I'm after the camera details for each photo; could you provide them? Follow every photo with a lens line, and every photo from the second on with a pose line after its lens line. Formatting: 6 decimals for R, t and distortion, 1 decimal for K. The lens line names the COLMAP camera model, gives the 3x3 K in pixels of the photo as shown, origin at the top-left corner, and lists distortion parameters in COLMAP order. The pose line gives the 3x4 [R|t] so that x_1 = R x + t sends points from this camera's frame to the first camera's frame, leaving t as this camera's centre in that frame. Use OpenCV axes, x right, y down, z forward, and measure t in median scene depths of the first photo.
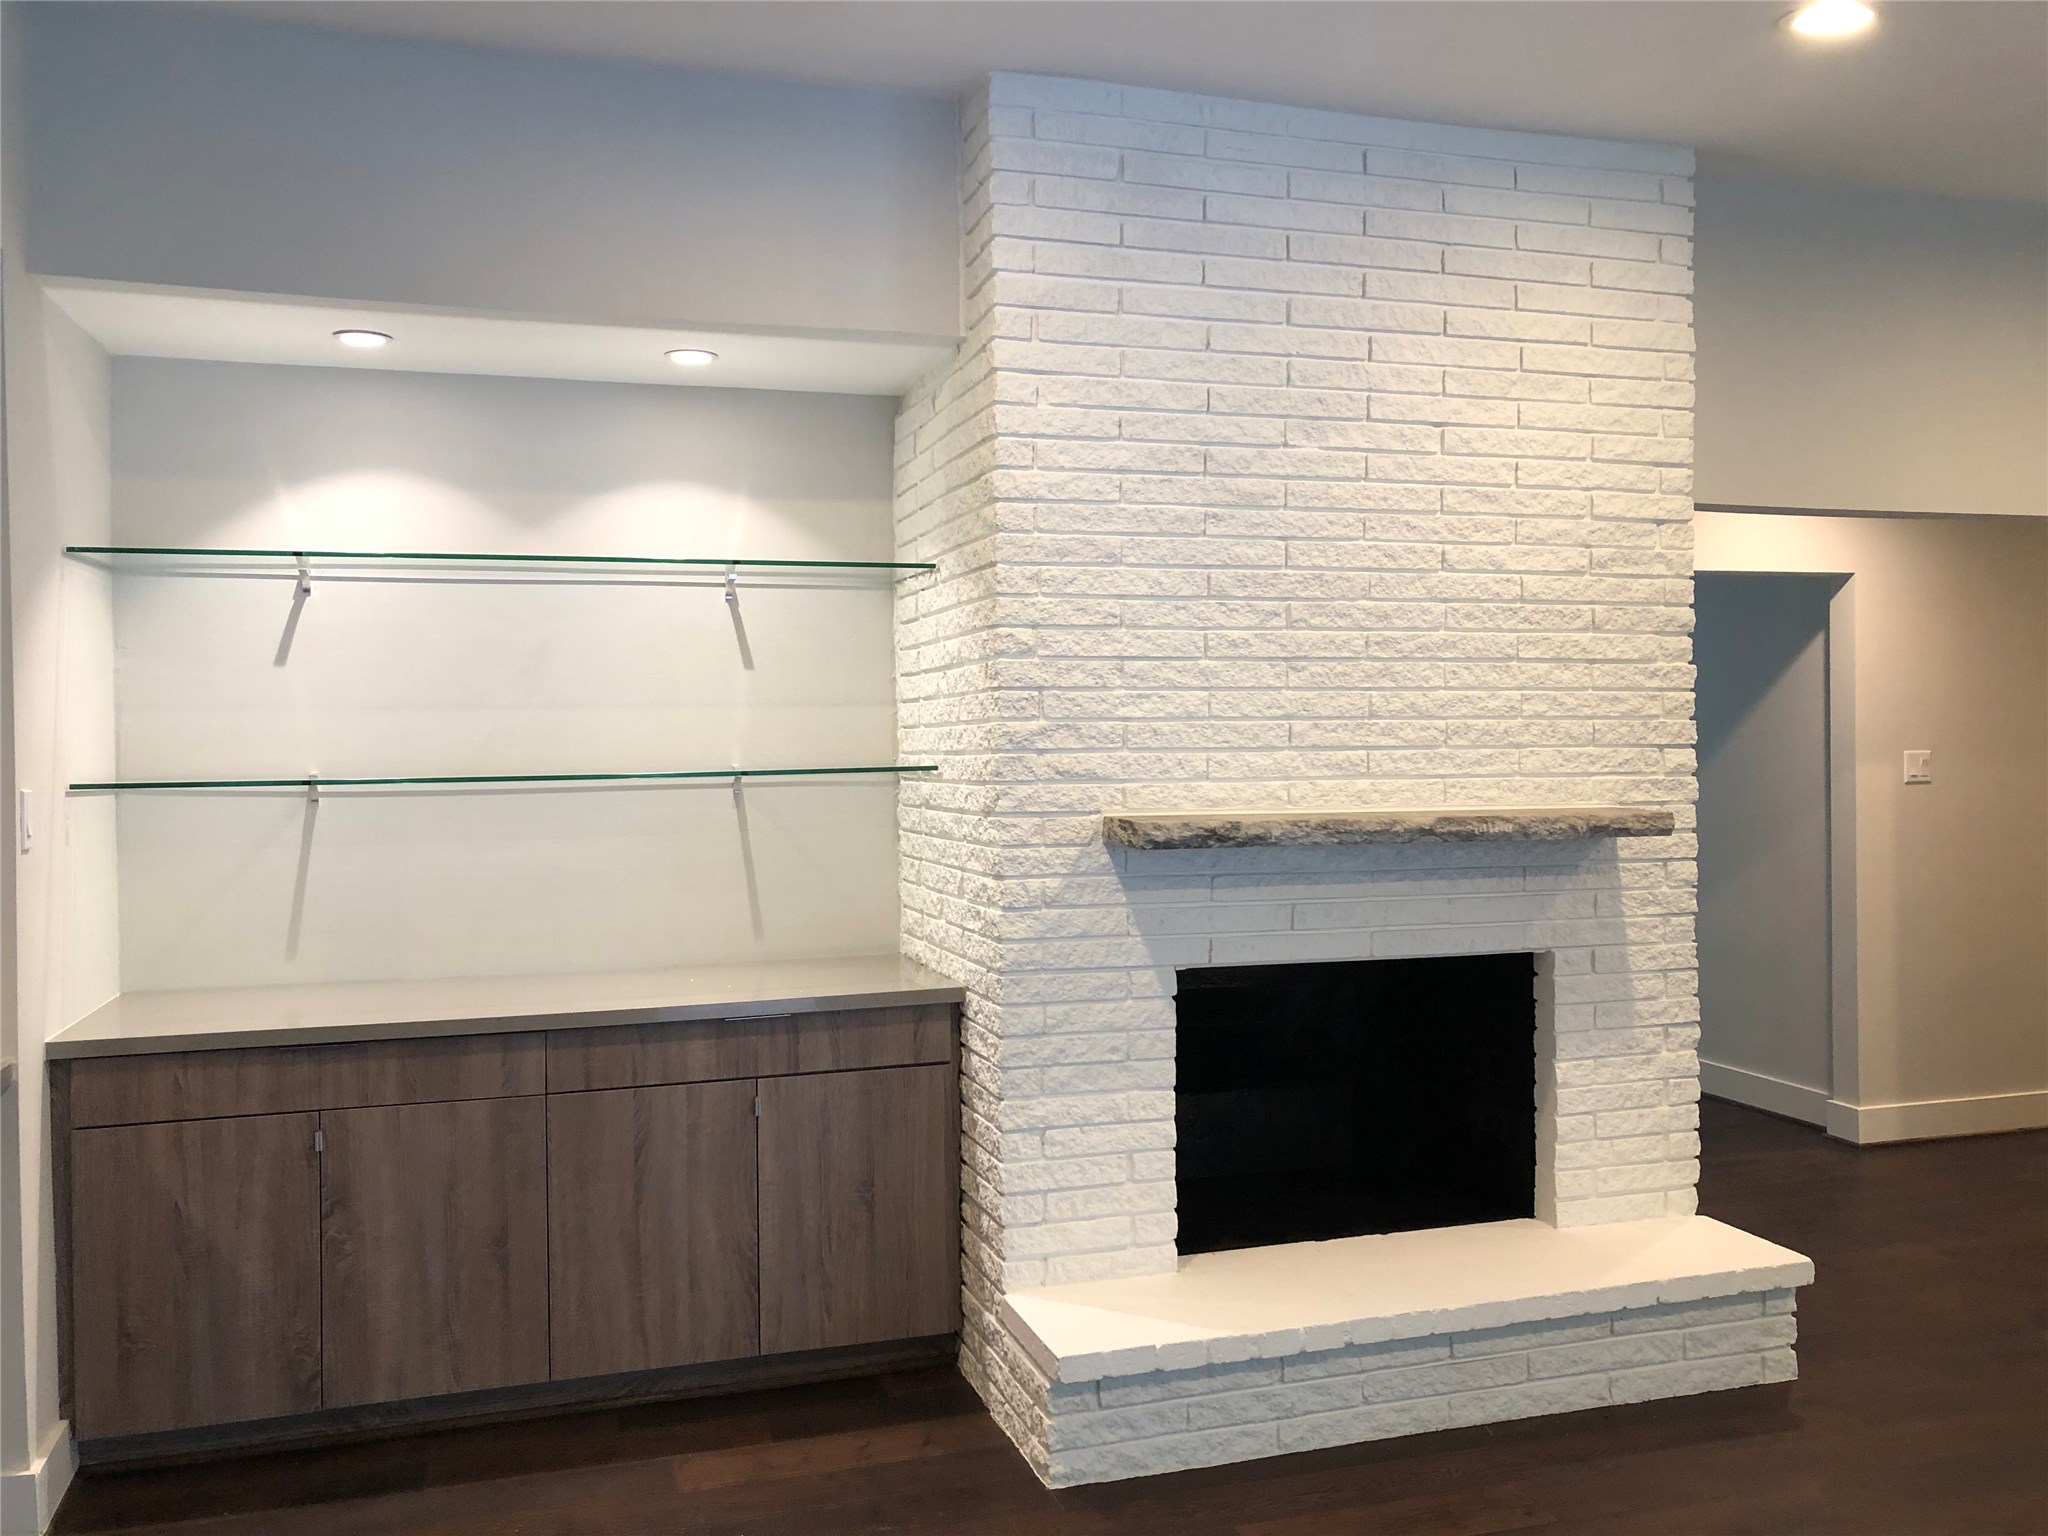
lens RADIAL K [[1671.9, 0, 910.1], [0, 1671.9, 770.3], [0, 0, 1]] dist [0.226053, -0.336914]
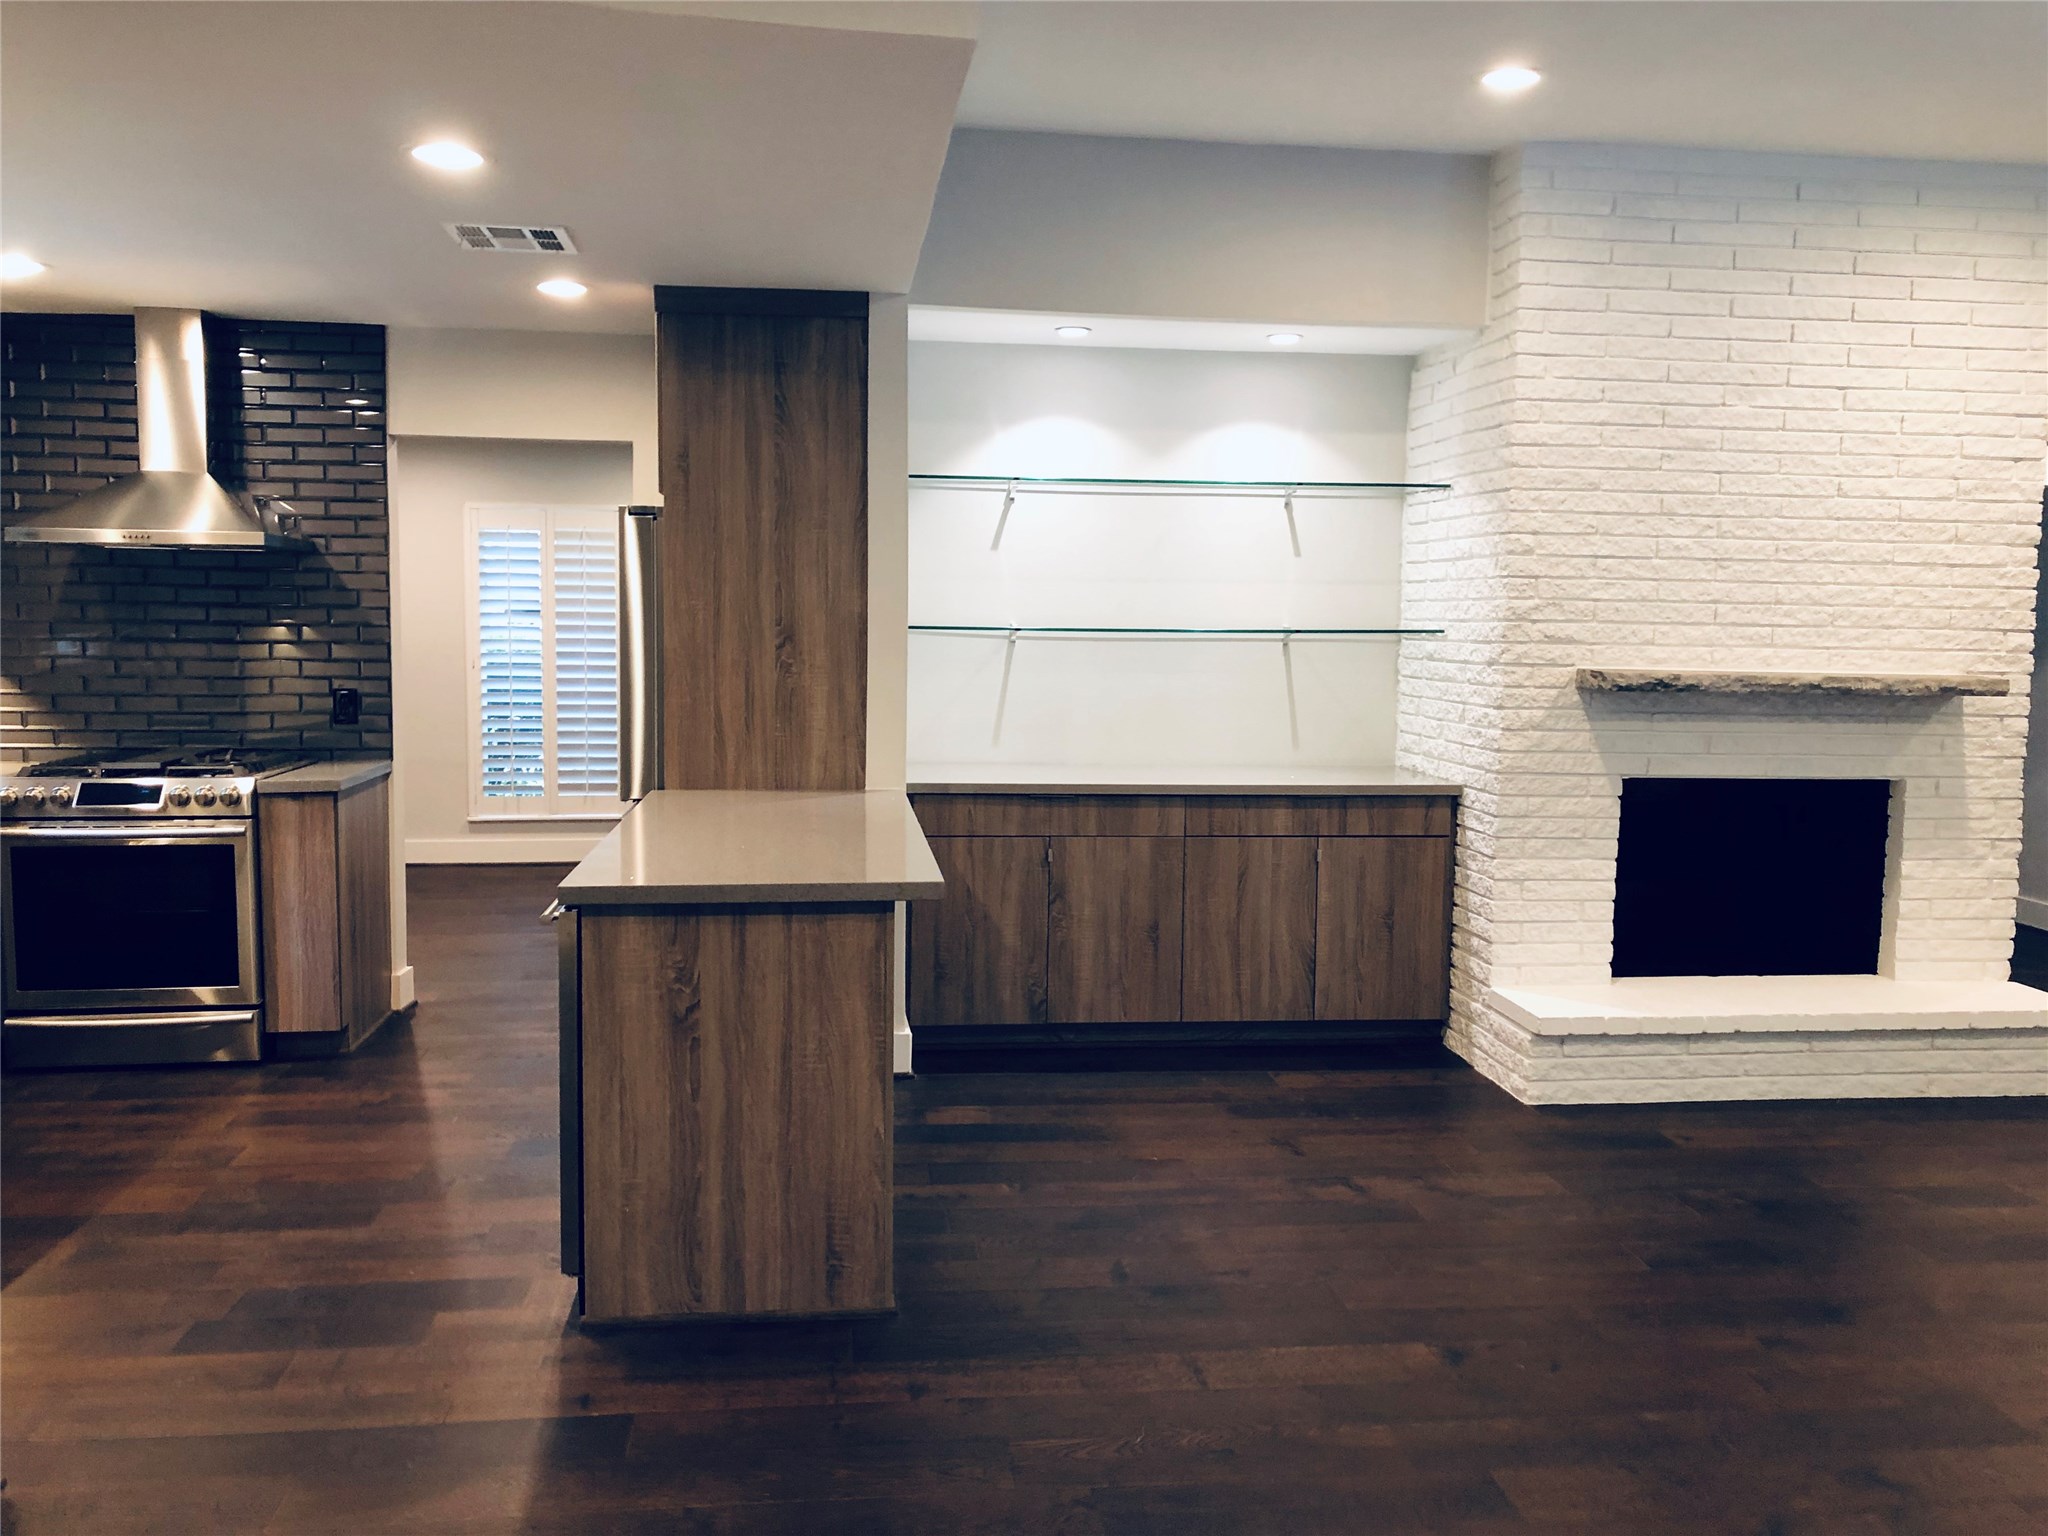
lens RADIAL K [[1648.7, 0, 1026.6], [0, 1648.7, 721.1], [0, 0, 1]] dist [0.094759, 0.057592]
pose [[0.992733, 0.040109, -0.113459, -0.179987], [-0.034137, 0.997952, 0.054095, 0.011232], [0.115396, -0.049829, 0.992069, -0.446711]]
